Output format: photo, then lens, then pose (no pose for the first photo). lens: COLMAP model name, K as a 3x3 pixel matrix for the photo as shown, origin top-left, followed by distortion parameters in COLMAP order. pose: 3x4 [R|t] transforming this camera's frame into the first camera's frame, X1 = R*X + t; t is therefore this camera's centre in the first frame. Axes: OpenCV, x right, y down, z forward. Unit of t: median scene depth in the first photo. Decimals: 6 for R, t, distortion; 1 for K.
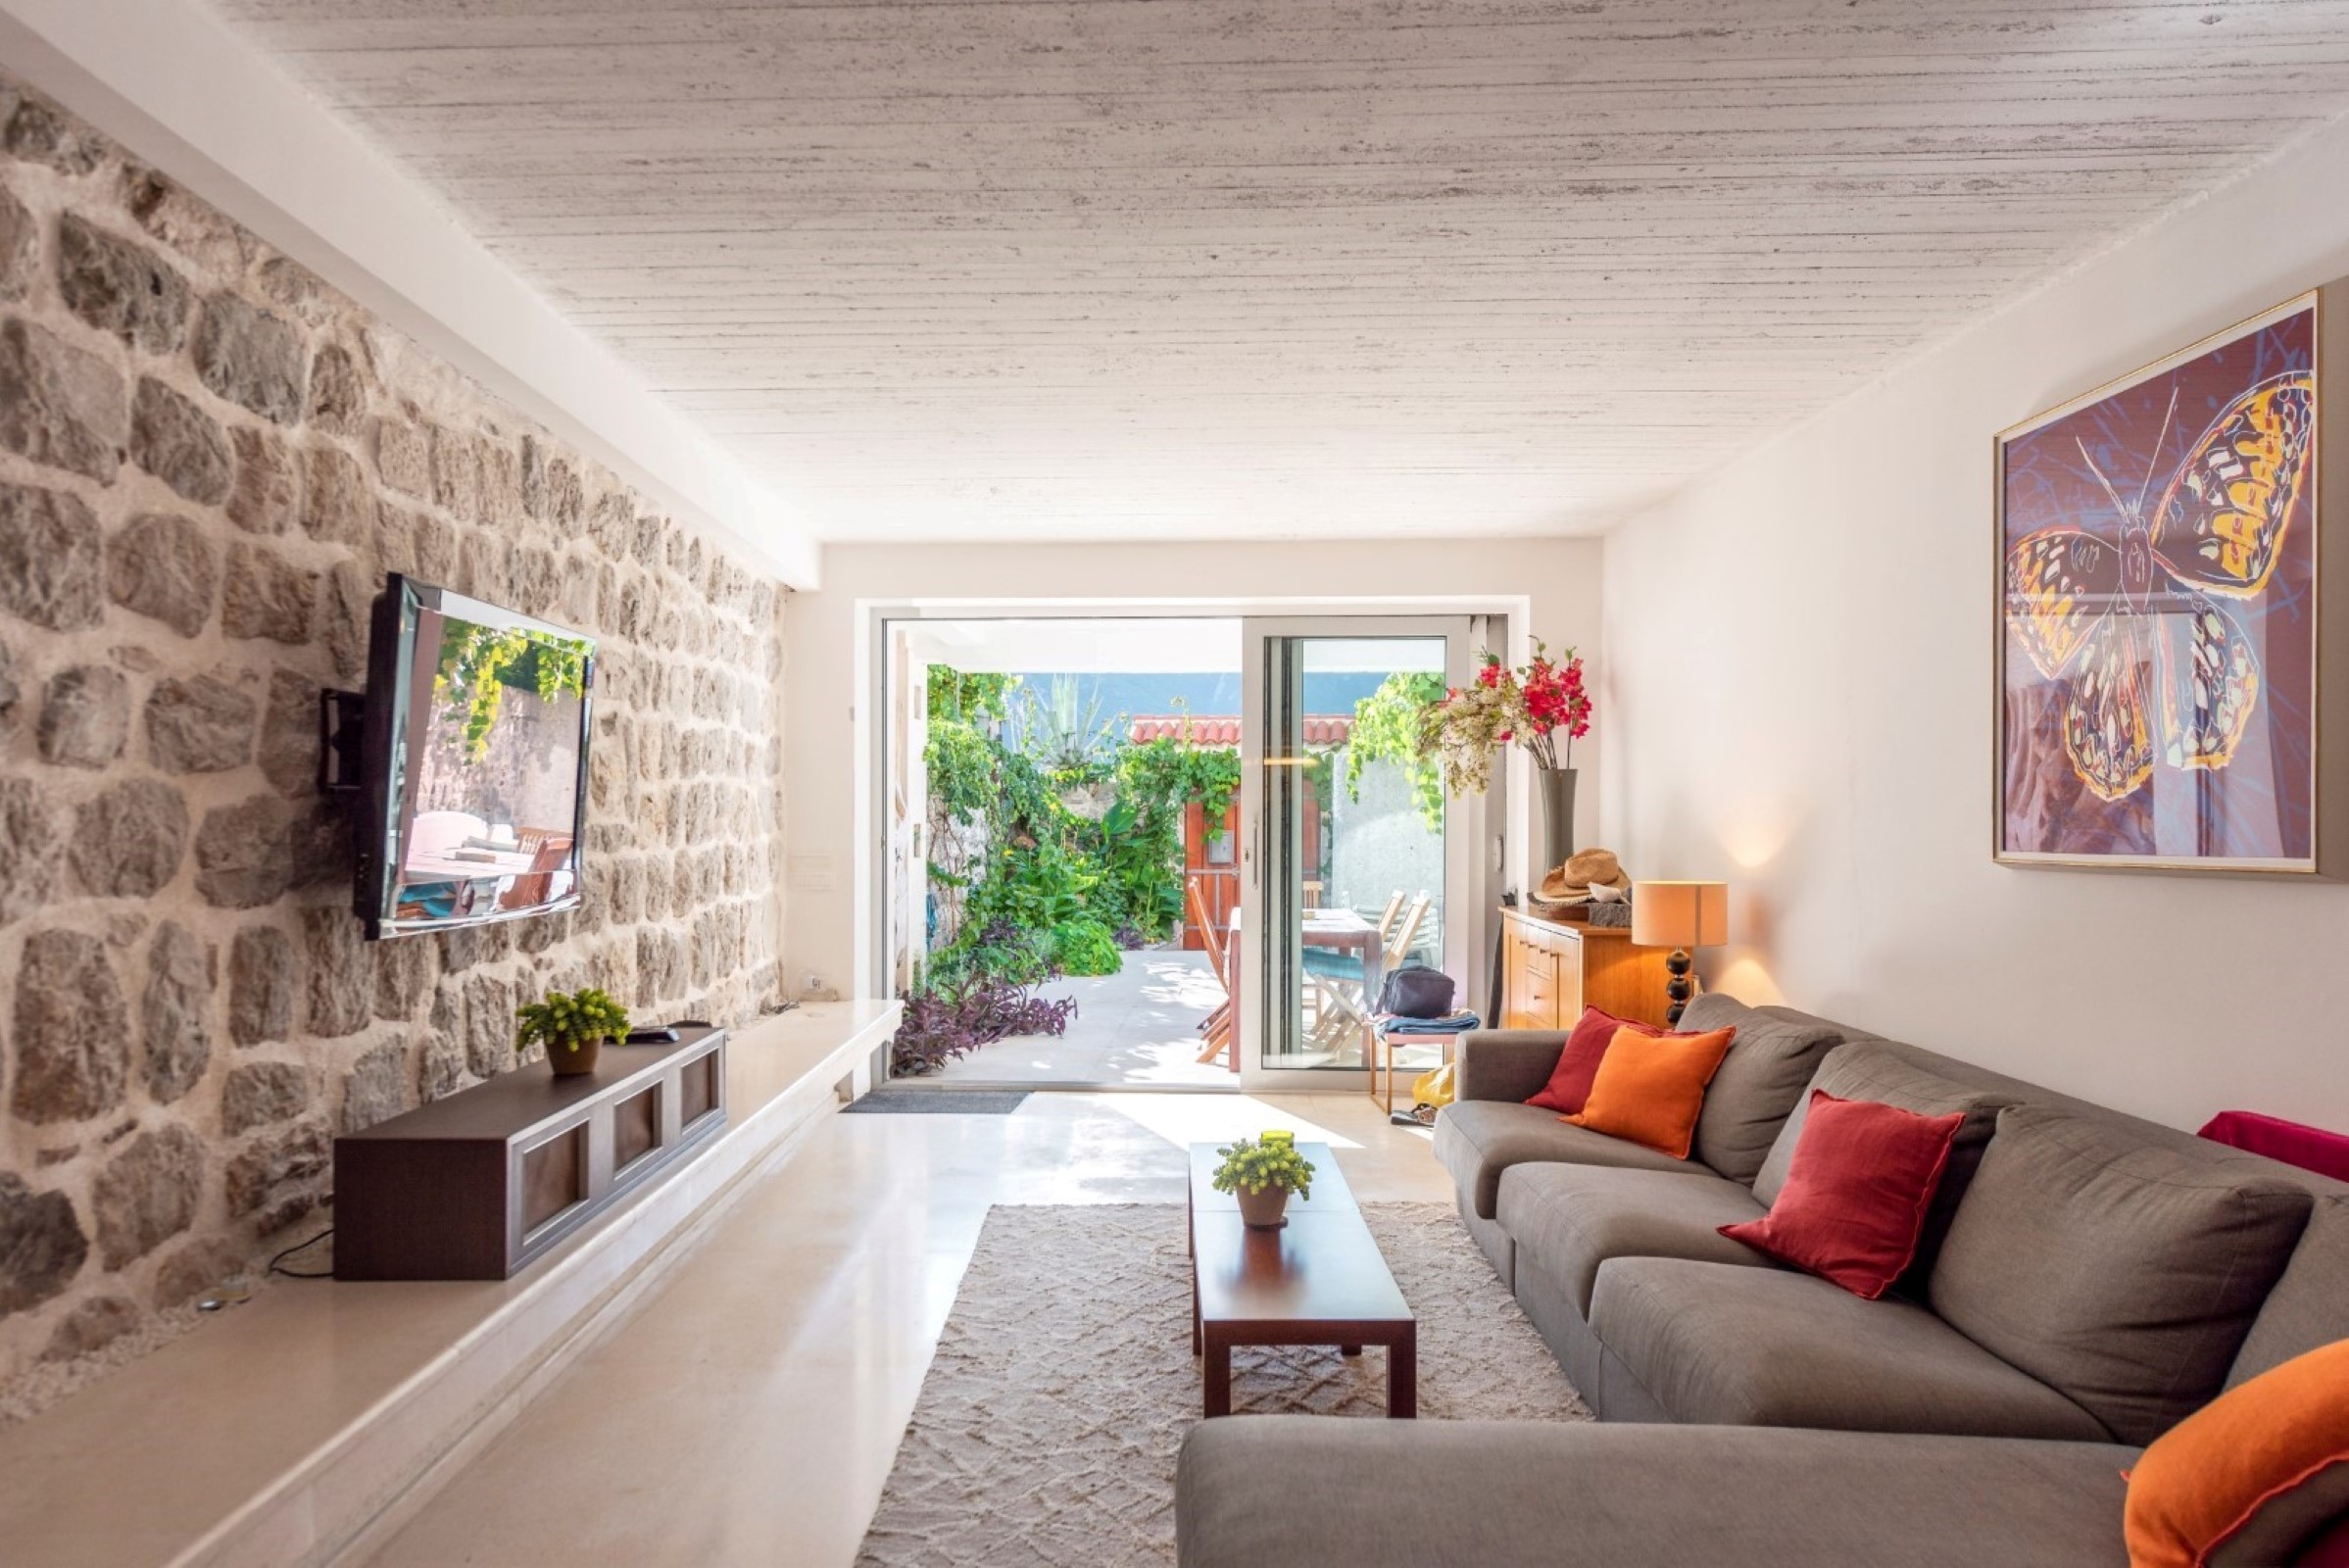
lens RADIAL K [[1581.6, 0, 1153.0], [0, 1581.6, 856.0], [0, 0, 1]] dist [0.029514, -0.000482]
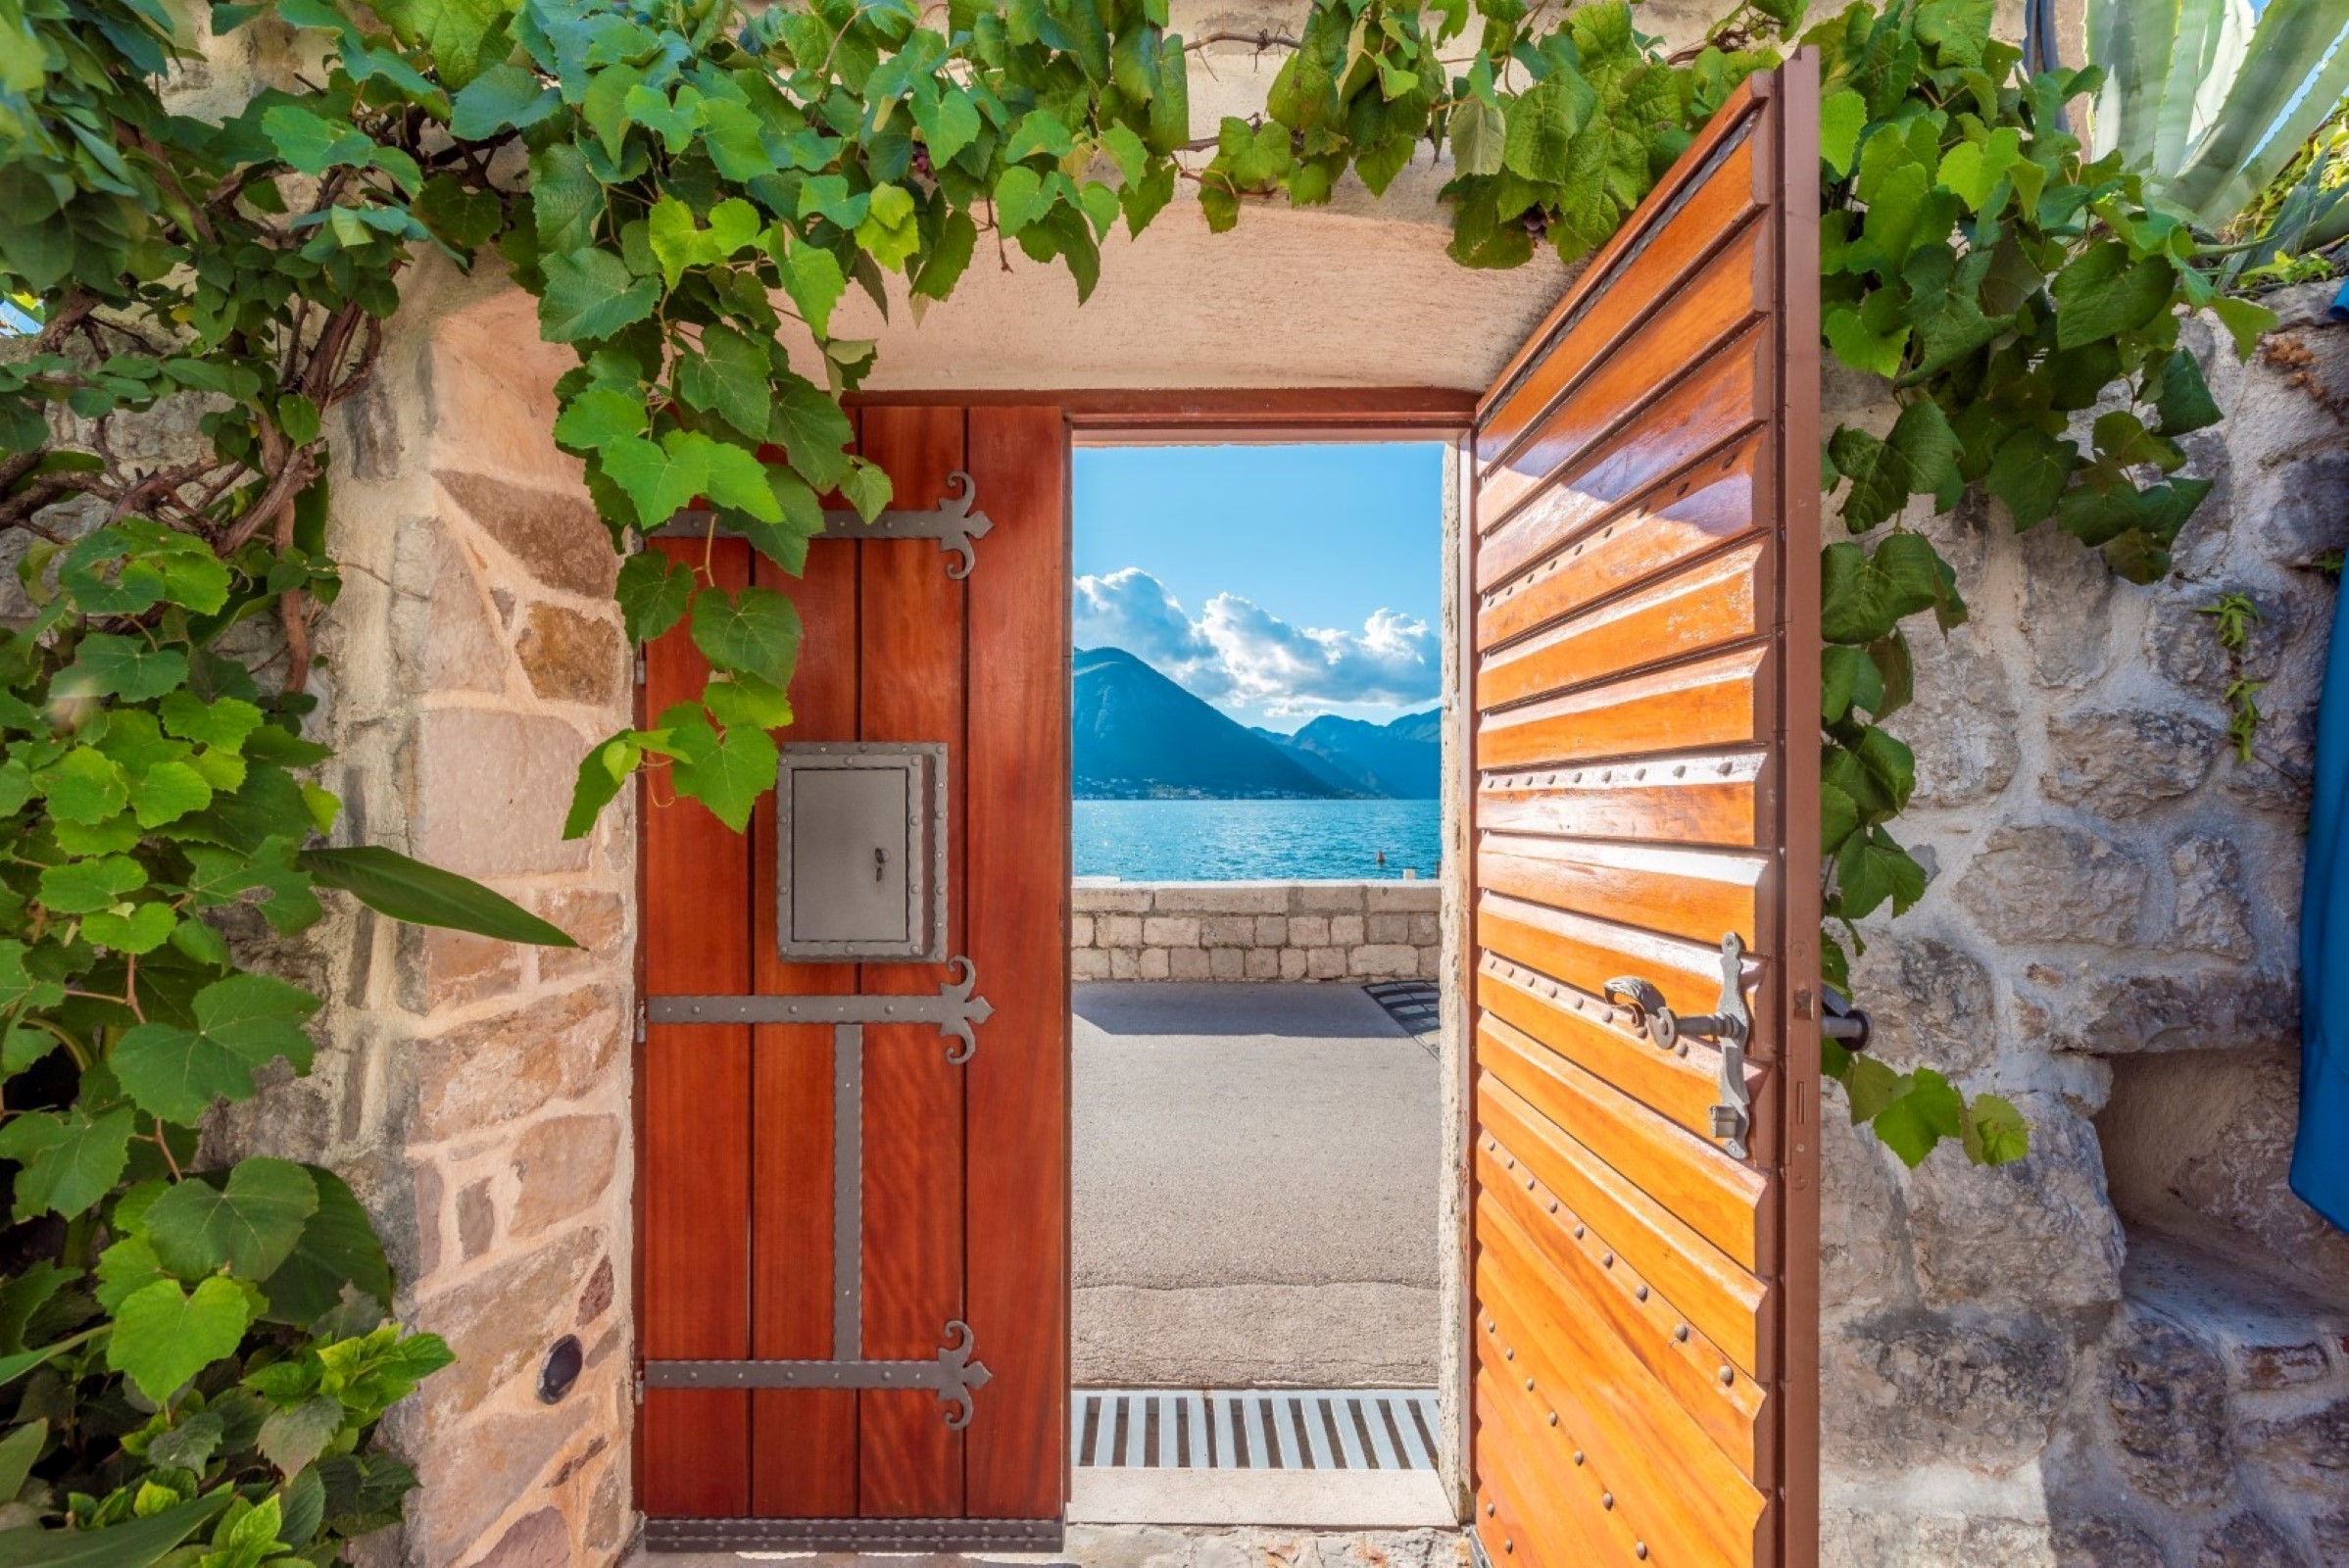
lens RADIAL K [[946.4, 0, 1165.4], [0, 946.4, 803.9], [0, 0, 1]] dist [0.013201, -0.000127]
pose [[0.991143, -0.003966, 0.132742, 0.099670], [0.006349, 0.999826, -0.017531, -0.014016], [-0.132649, 0.018218, 0.990996, 1.518382]]
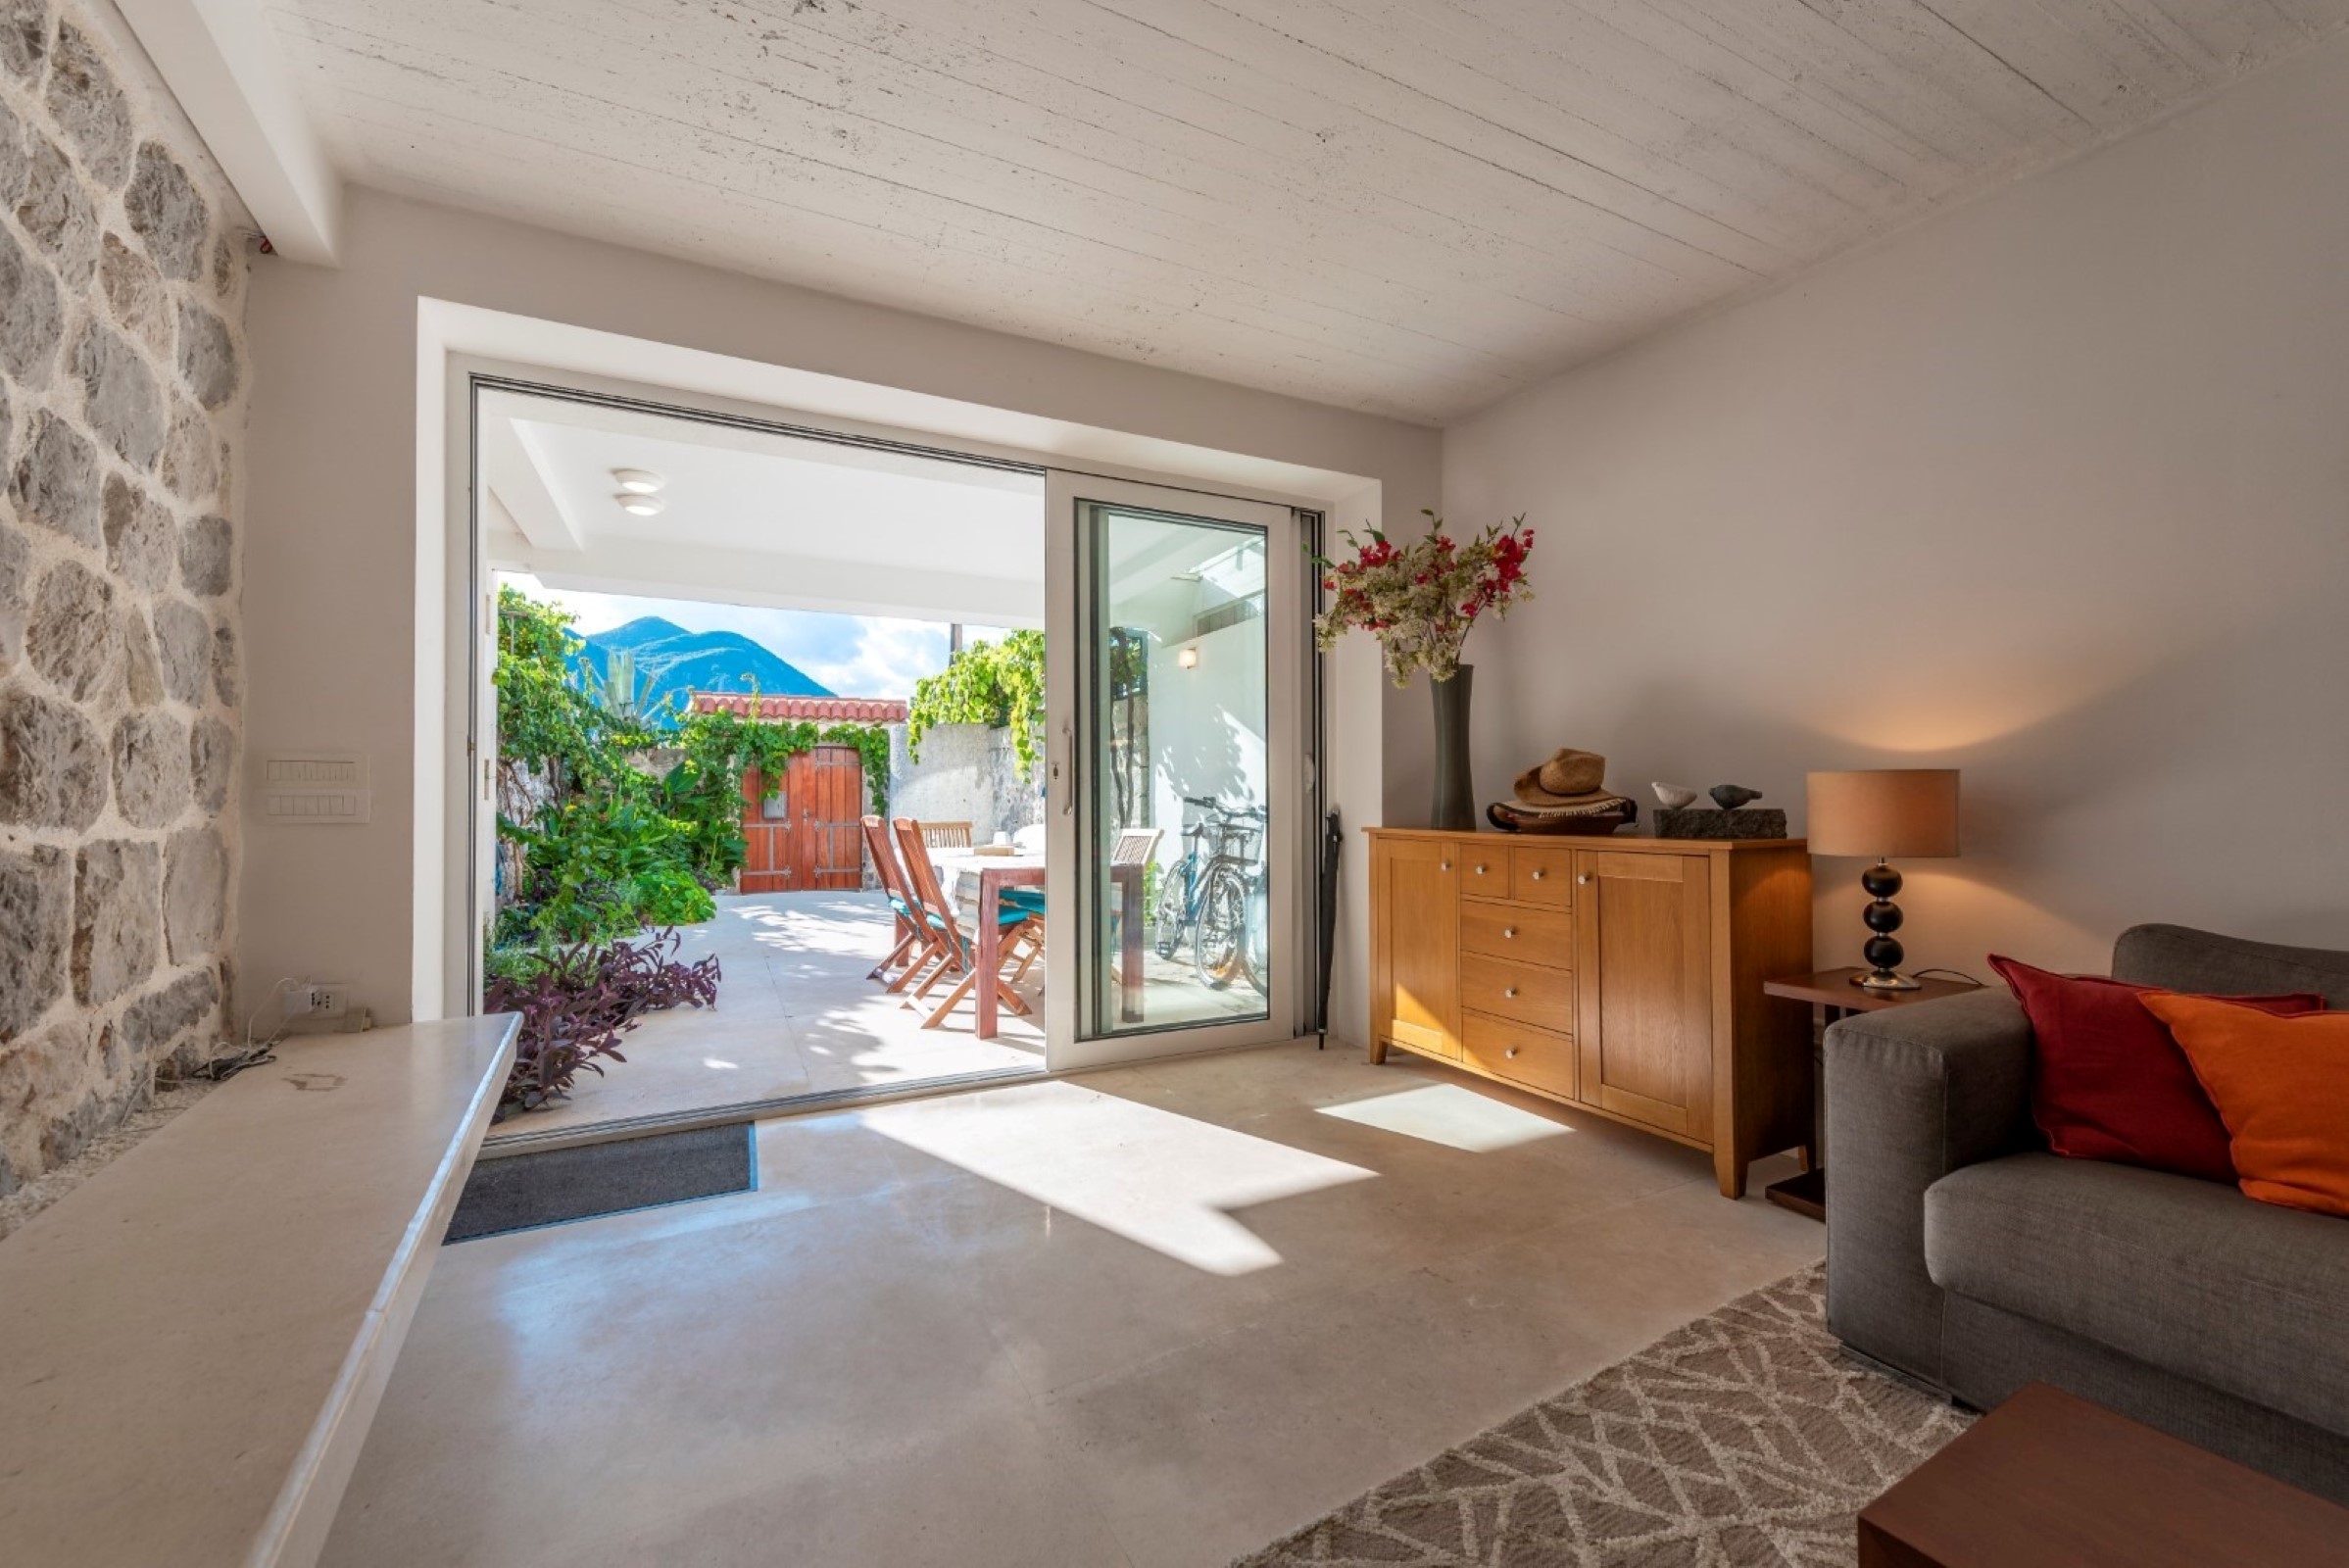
lens RADIAL K [[940.1, 0, 1190.5], [0, 940.1, 791.1], [0, 0, 1]] dist [0.019977, -0.007071]
pose [[0.861735, -0.000608, 0.507358, -0.080958], [0.017407, 0.999446, -0.028367, 0.016239], [-0.507060, 0.033276, 0.861268, 0.378474]]
